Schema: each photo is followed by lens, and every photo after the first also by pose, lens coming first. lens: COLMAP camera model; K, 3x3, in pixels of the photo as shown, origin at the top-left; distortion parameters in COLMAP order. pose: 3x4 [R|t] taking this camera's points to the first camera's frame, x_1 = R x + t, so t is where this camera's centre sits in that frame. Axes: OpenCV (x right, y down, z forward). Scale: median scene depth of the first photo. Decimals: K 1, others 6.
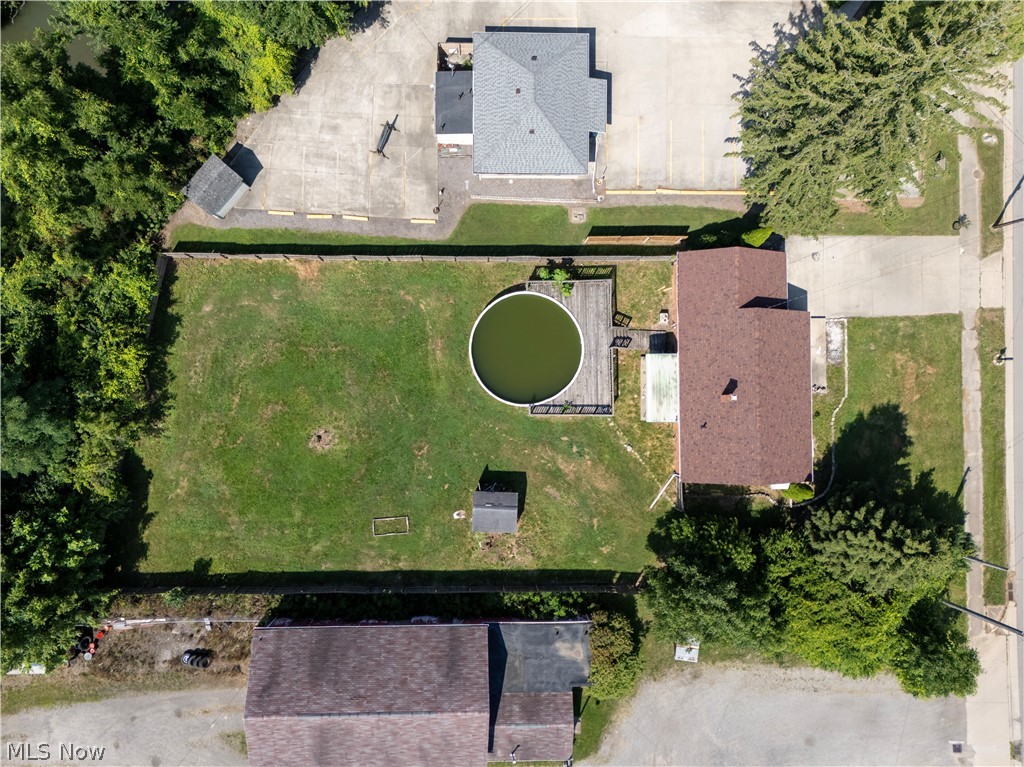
lens RADIAL K [[746.5, 0, 513.8], [0, 746.5, 389.1], [0, 0, 1]] dist [0.088268, -0.095529]
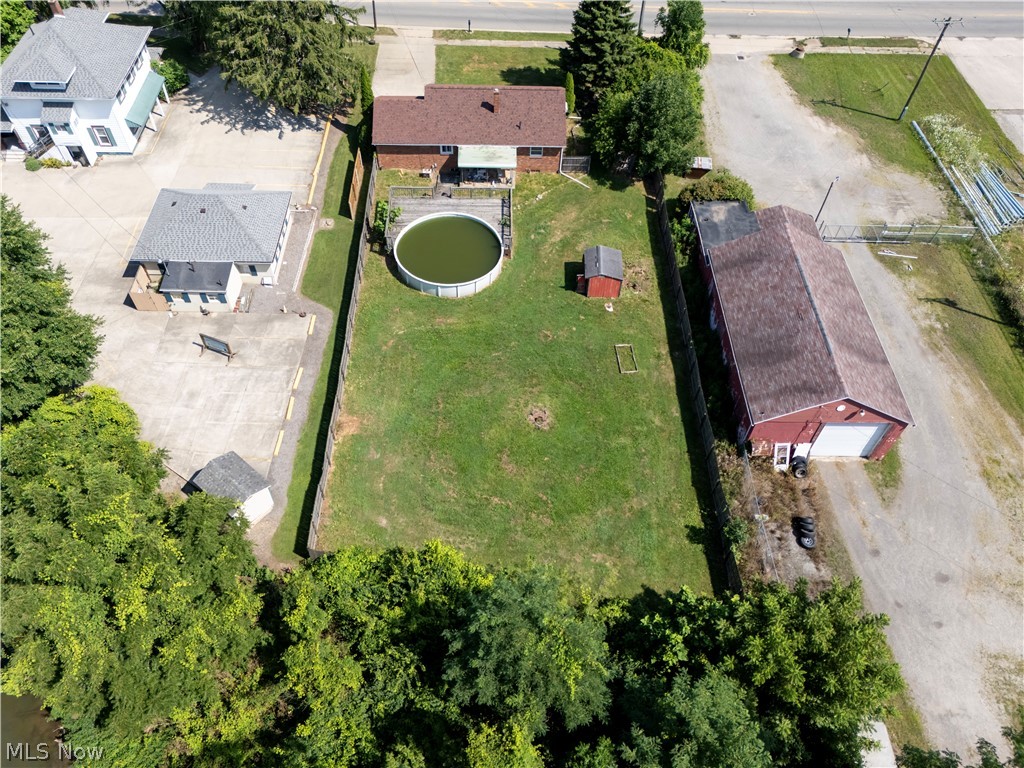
lens RADIAL K [[746.5, 0, 513.8], [0, 746.5, 389.6], [0, 0, 1]] dist [0.088268, -0.095529]
pose [[-0.009605, -0.804004, 0.594546, -0.767573], [0.997844, 0.030902, 0.057908, -0.017629], [-0.064931, 0.593820, 0.801974, 0.254985]]
